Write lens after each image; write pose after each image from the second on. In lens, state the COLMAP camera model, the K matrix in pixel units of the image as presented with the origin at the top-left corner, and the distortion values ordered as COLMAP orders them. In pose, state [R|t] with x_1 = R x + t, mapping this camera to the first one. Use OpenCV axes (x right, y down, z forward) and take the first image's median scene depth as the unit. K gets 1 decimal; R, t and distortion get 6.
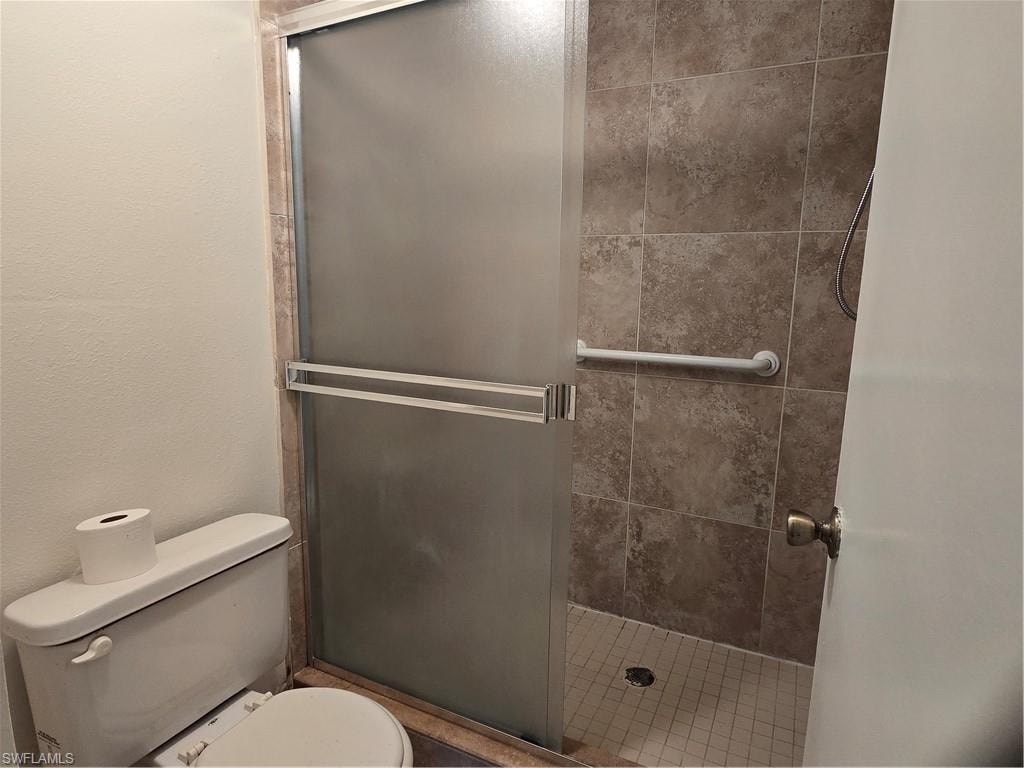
lens RADIAL K [[555.7, 0, 506.4], [0, 555.7, 381.0], [0, 0, 1]] dist [0.023655, -0.024692]
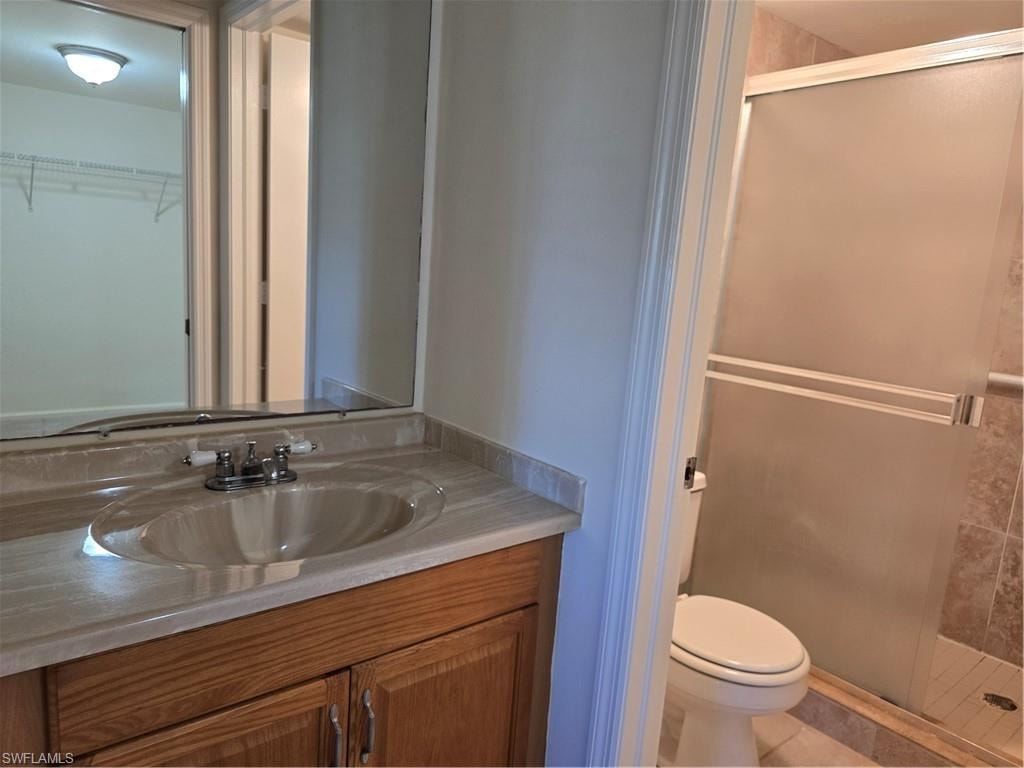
lens RADIAL K [[692.4, 0, 507.6], [0, 692.4, 381.0], [0, 0, 1]] dist [0.053738, -0.048466]
pose [[0.924244, 0.122139, -0.361739, -0.171700], [-0.129136, 0.991615, 0.004871, 0.060703], [0.359301, 0.042211, 0.932267, -0.458304]]
